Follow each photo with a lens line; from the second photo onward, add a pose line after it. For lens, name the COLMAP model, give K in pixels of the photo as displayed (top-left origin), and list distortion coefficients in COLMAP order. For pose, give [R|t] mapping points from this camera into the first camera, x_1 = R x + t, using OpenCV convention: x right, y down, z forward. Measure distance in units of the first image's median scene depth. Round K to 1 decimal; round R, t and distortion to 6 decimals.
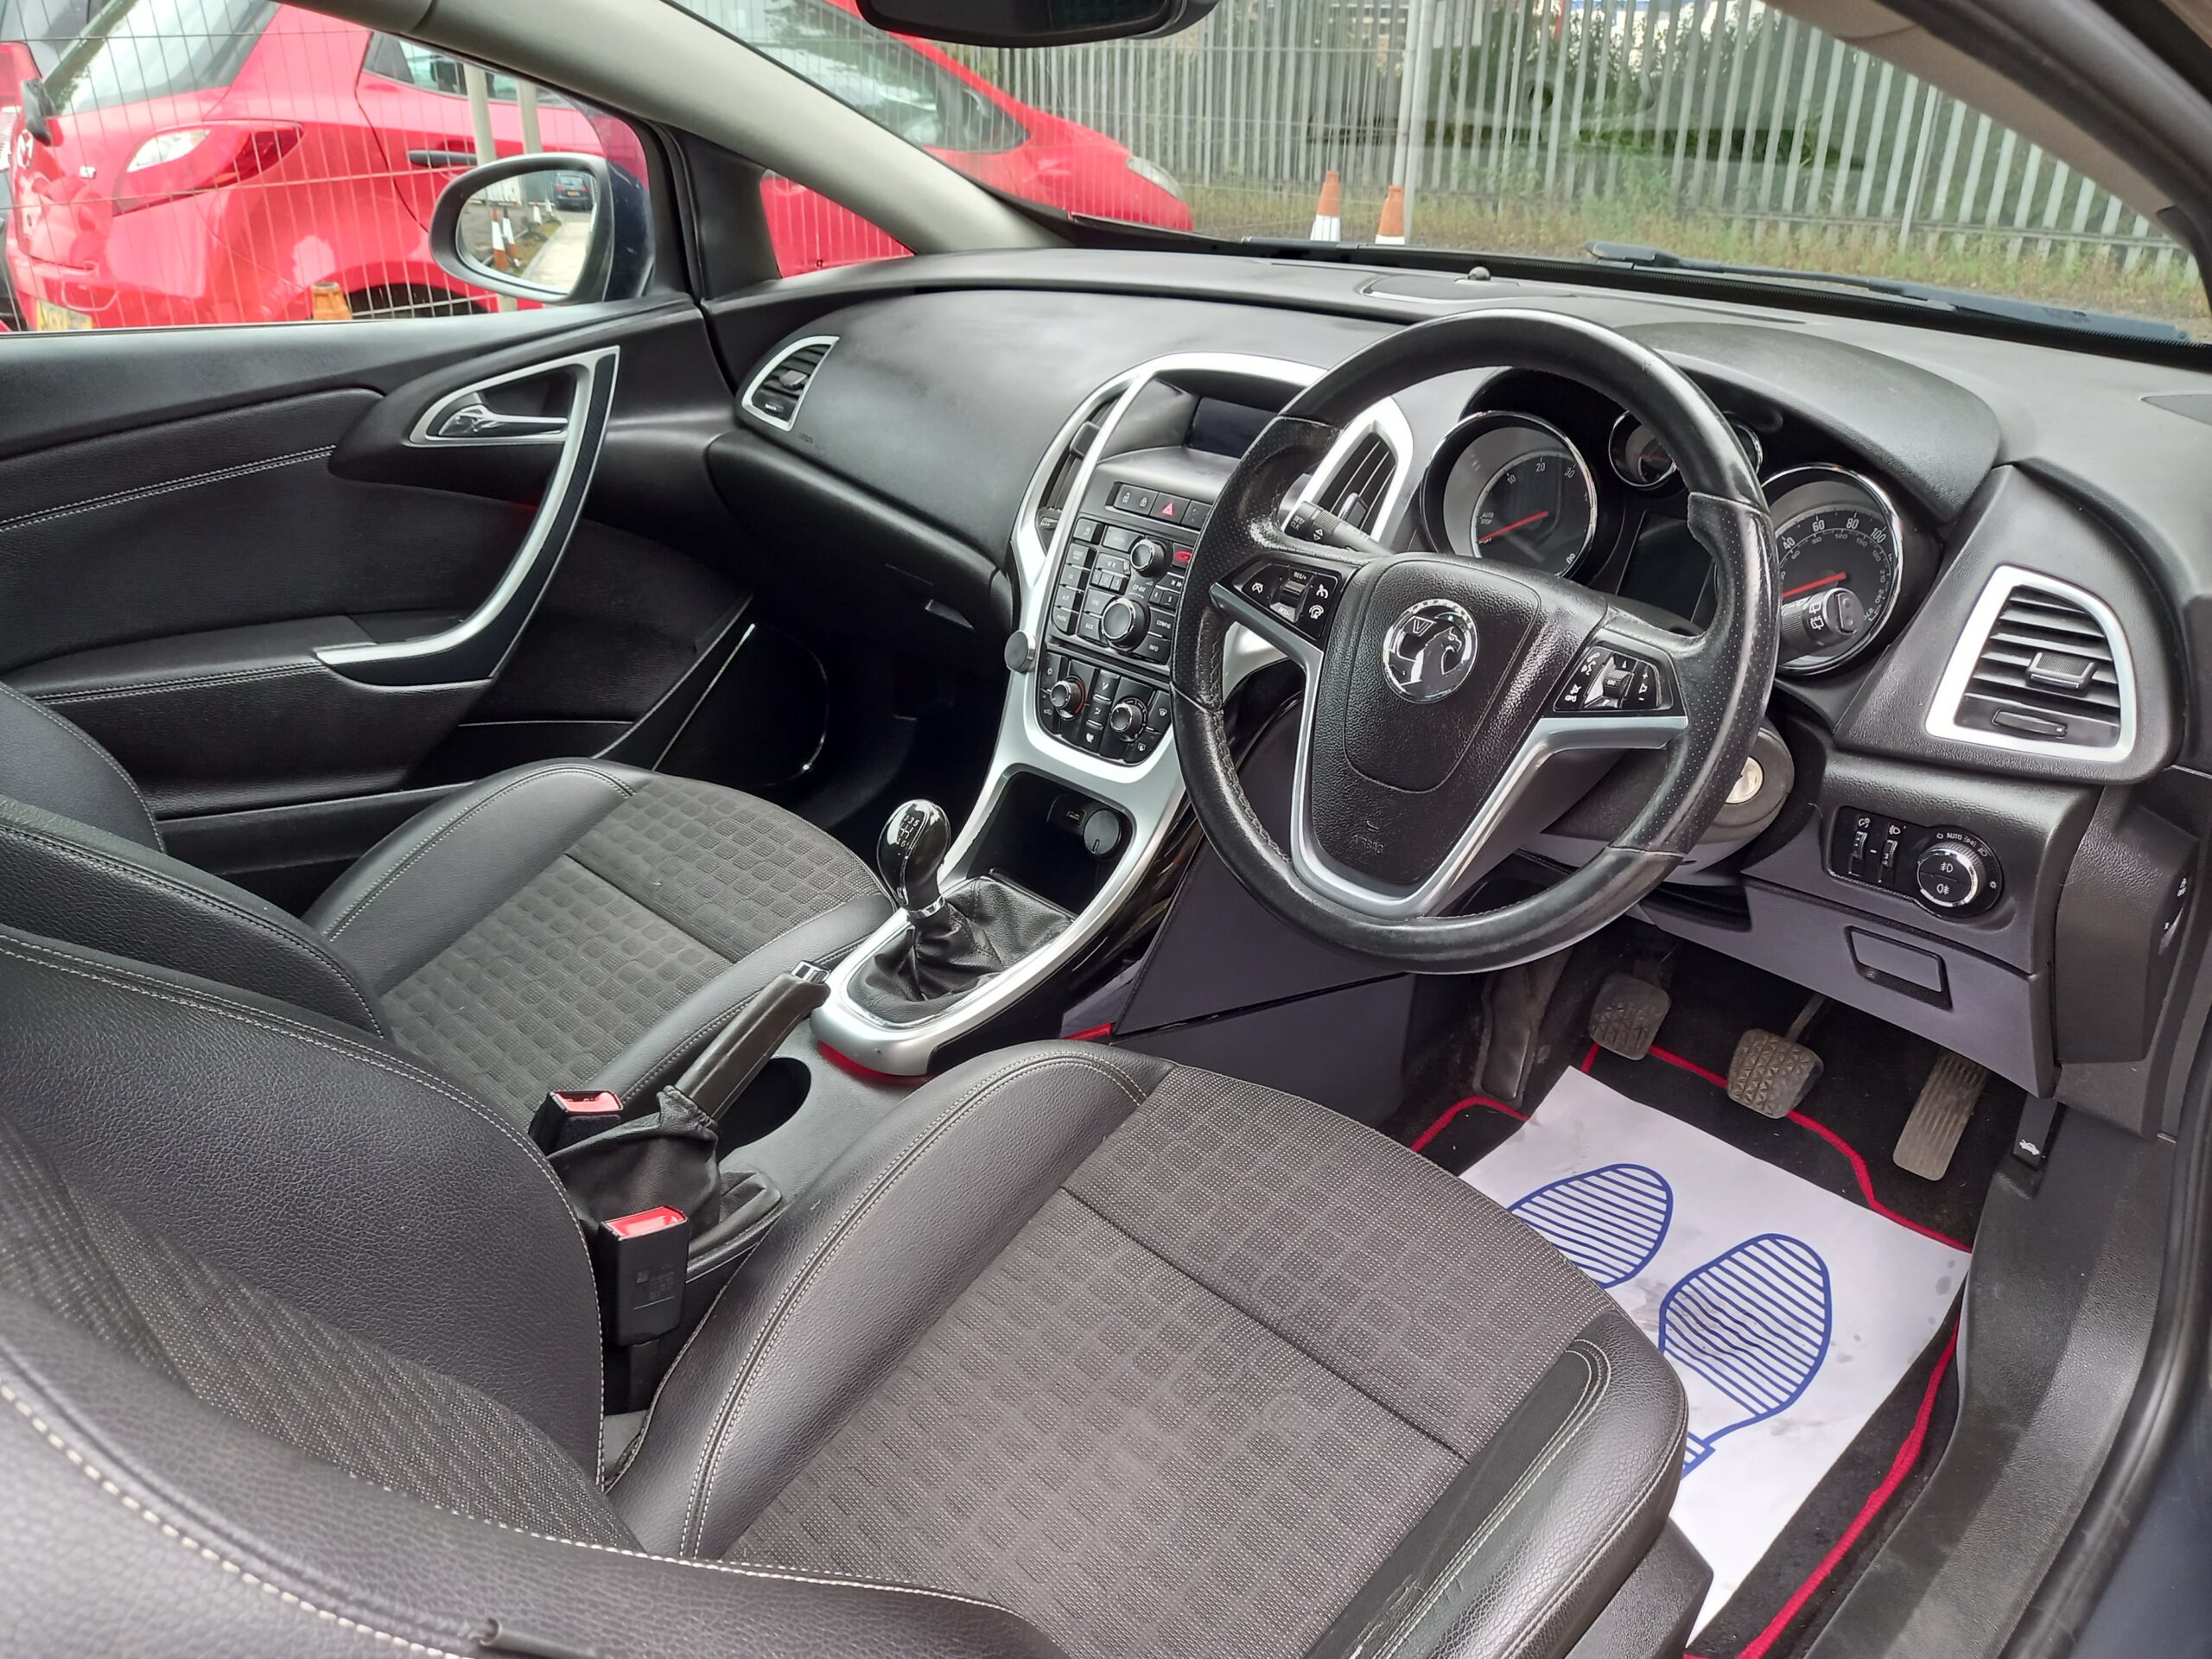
lens RADIAL K [[1645.6, 0, 1116.0], [0, 1645.6, 822.4], [0, 0, 1]] dist [0.076663, -0.085506]
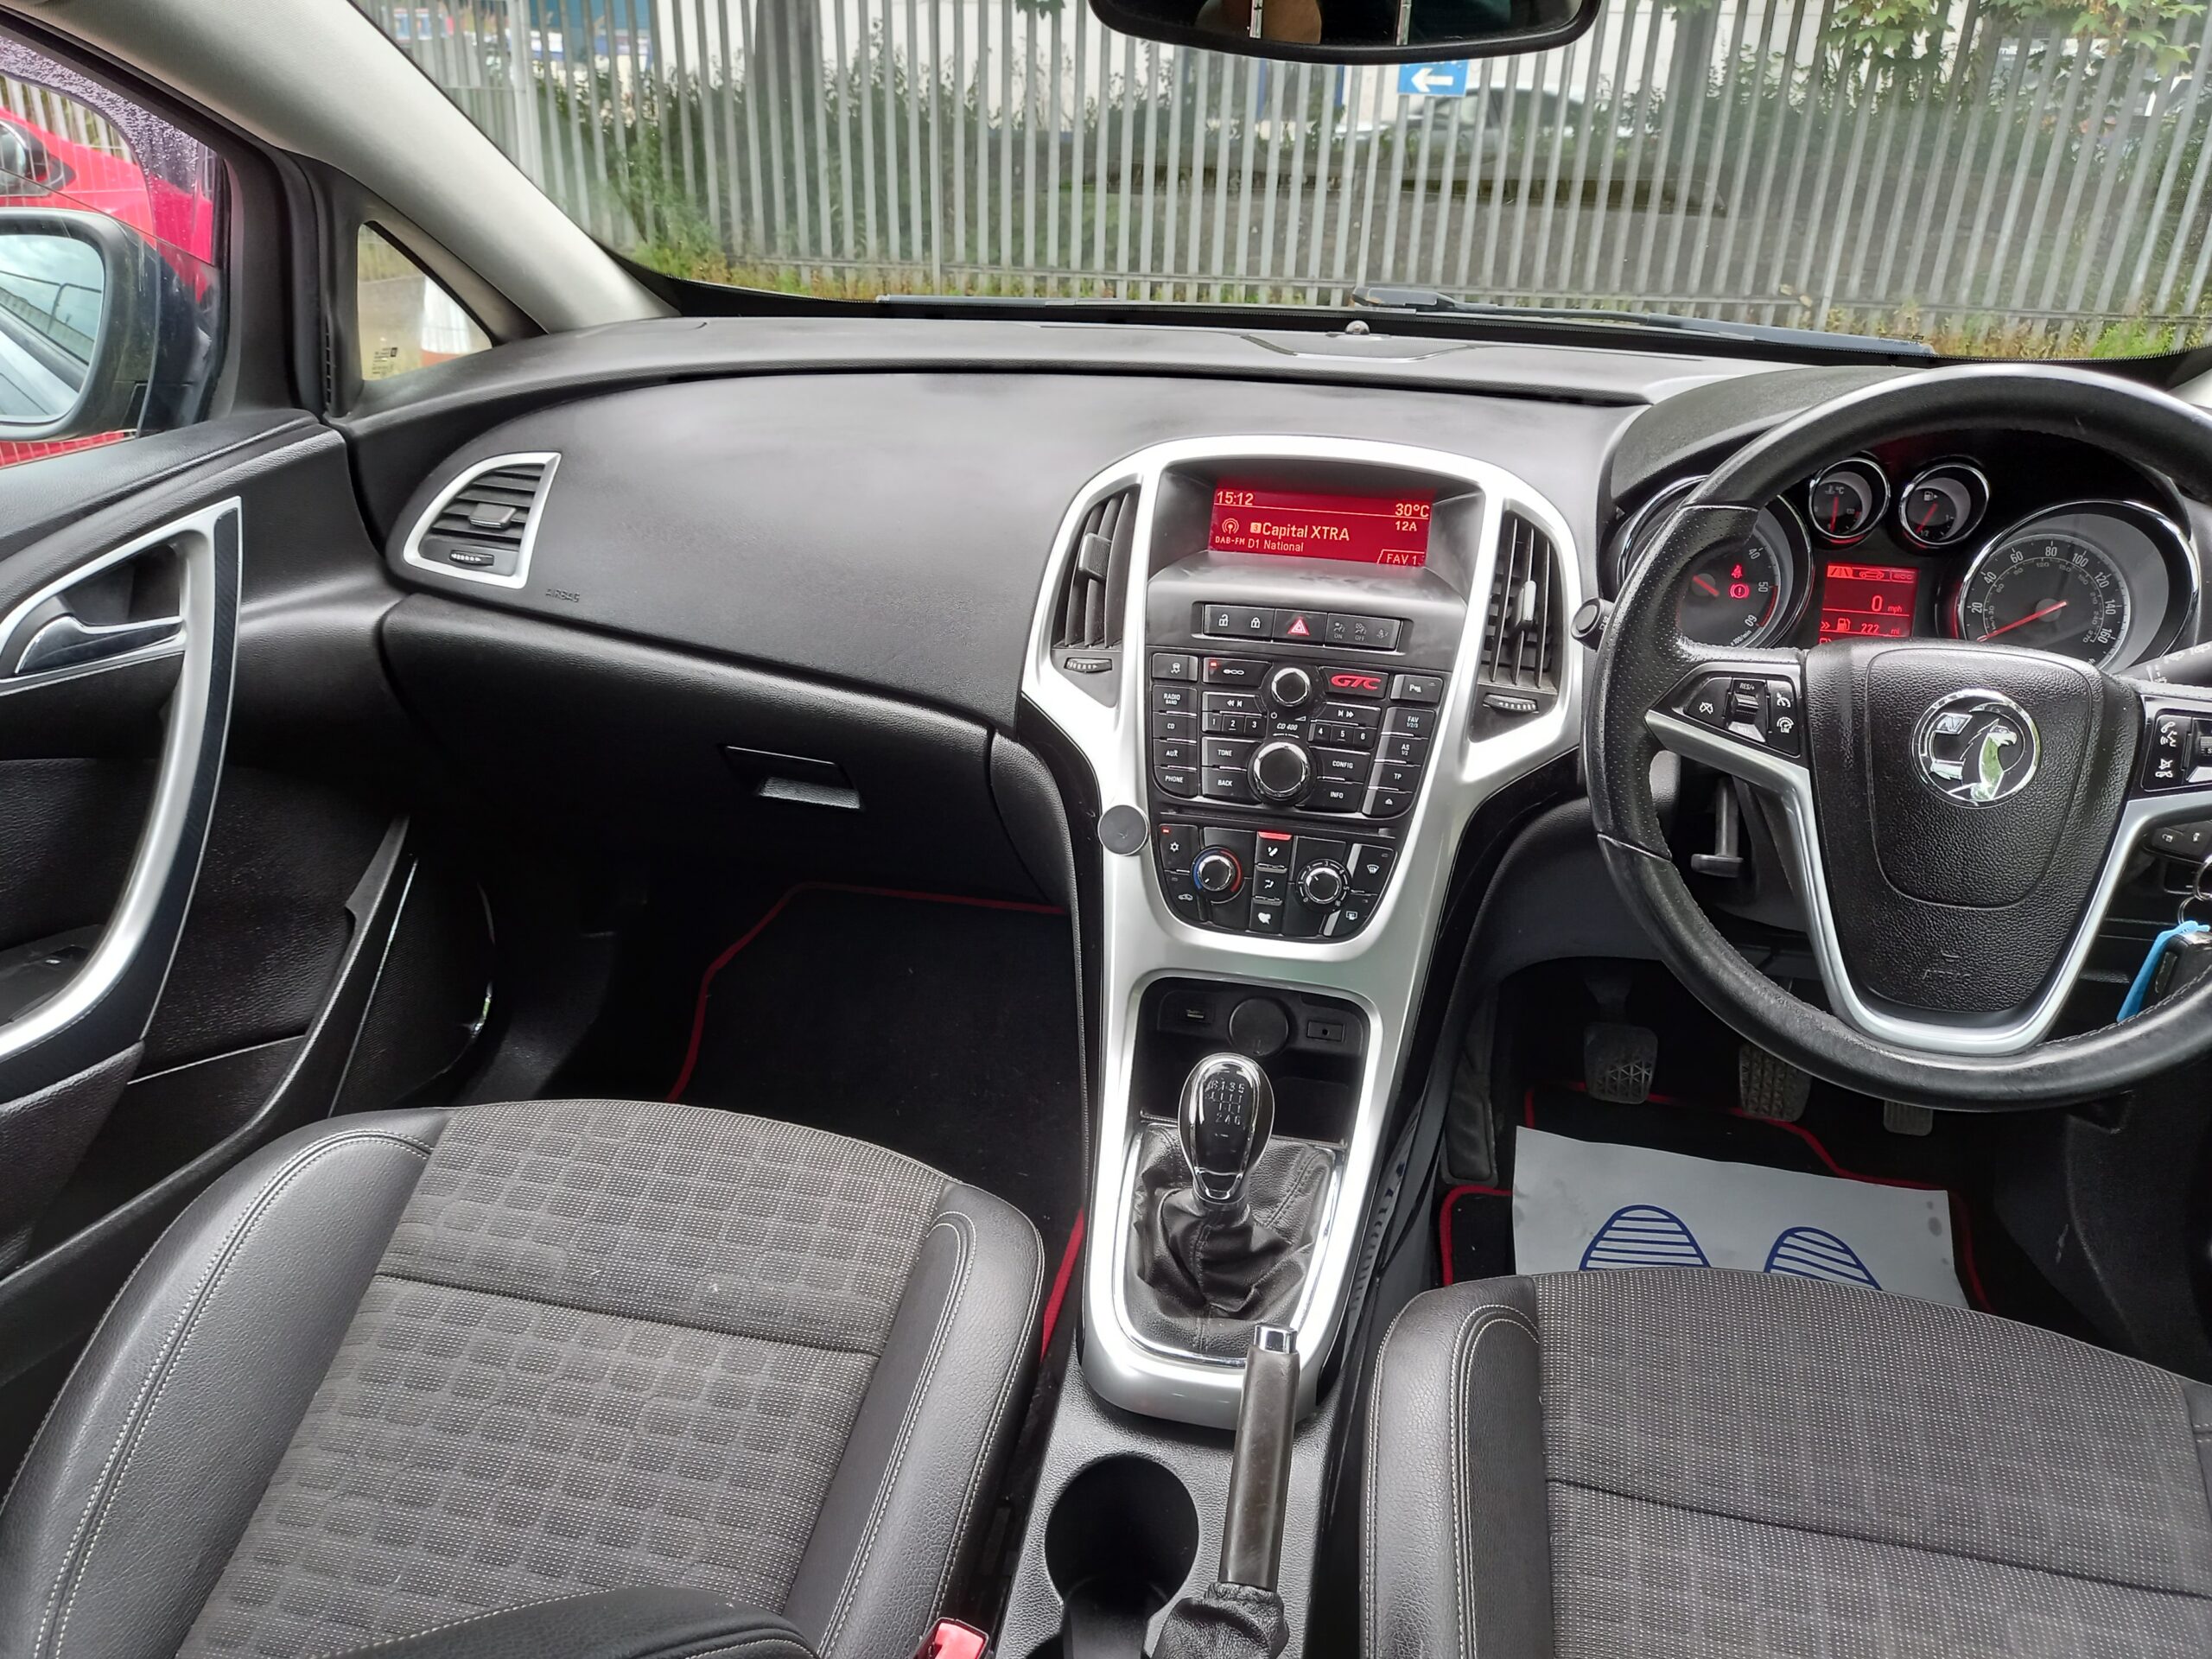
lens RADIAL K [[1621.8, 0, 1107.8], [0, 1621.8, 834.6], [0, 0, 1]] dist [0.062815, -0.069550]
pose [[0.832155, -0.206561, 0.514637, -0.450665], [0.213033, 0.975903, 0.047230, -0.136494], [-0.511991, 0.070332, 0.856106, 0.334958]]
